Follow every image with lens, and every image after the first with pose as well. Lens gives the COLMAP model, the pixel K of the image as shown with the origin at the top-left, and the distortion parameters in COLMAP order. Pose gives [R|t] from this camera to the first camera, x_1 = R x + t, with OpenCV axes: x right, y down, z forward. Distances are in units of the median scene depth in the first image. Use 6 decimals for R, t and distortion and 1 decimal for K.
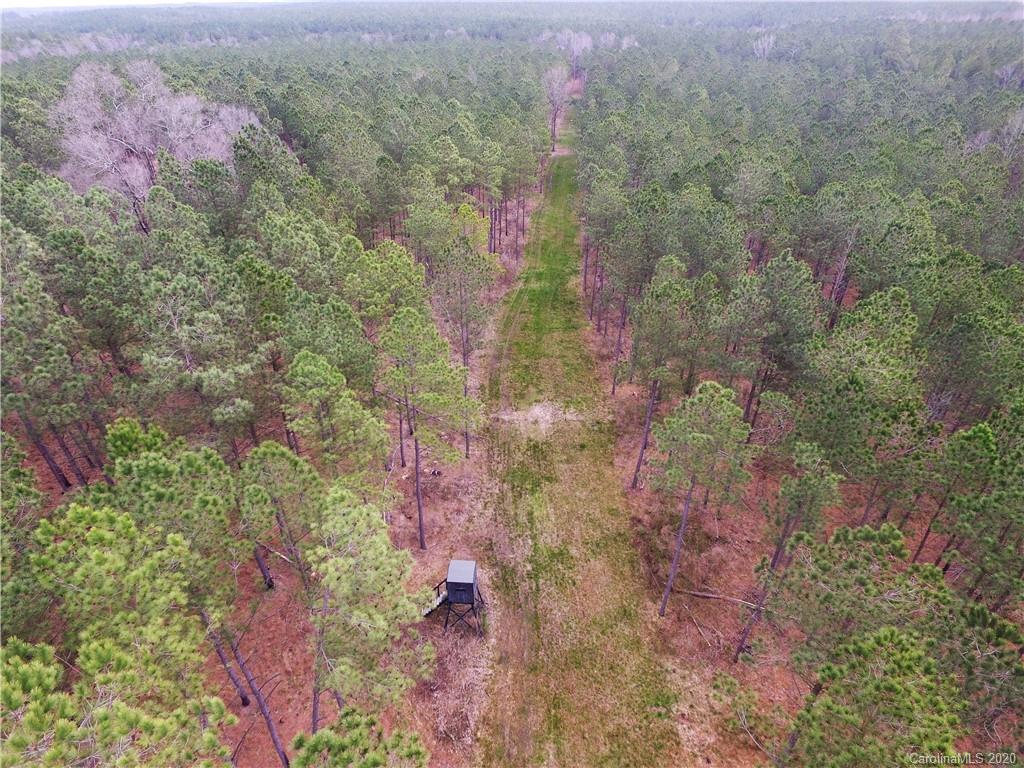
lens RADIAL K [[600.4, 0, 510.8], [0, 600.4, 386.8], [0, 0, 1]] dist [-0.015705, 0.016753]
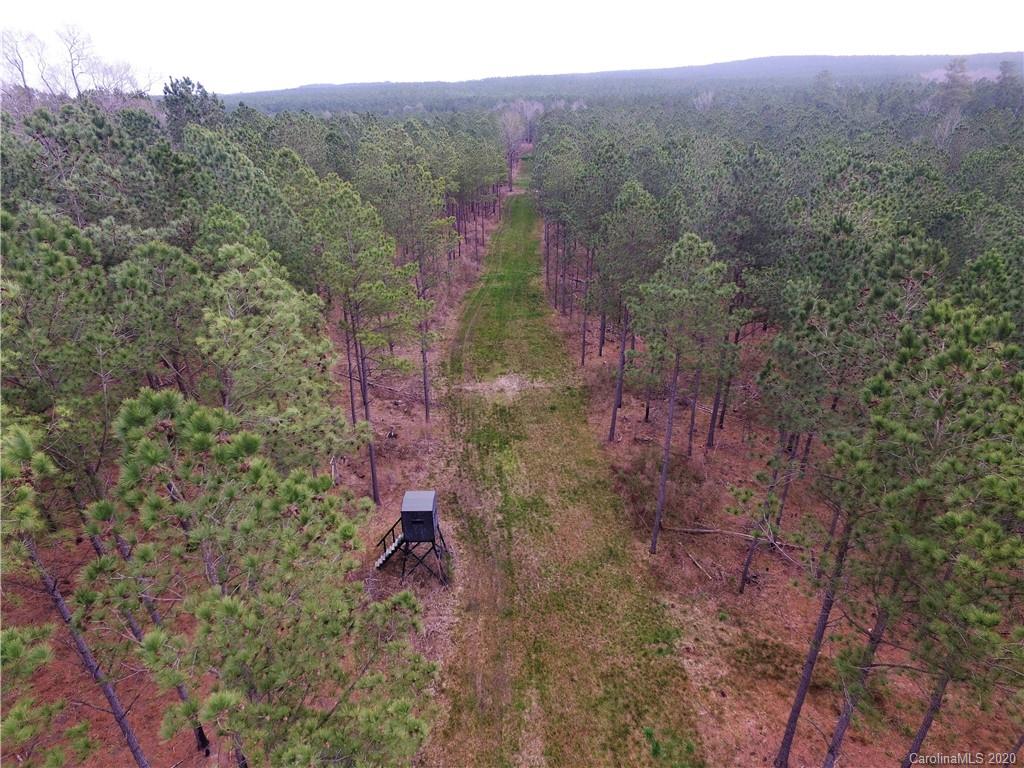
lens RADIAL K [[600.4, 0, 511.6], [0, 600.4, 381.9], [0, 0, 1]] dist [-0.015705, 0.016753]
pose [[0.997506, -0.044944, 0.054416, 0.009712], [0.050872, 0.992294, -0.112981, 0.209143], [-0.048918, 0.115468, 0.992106, 0.108631]]
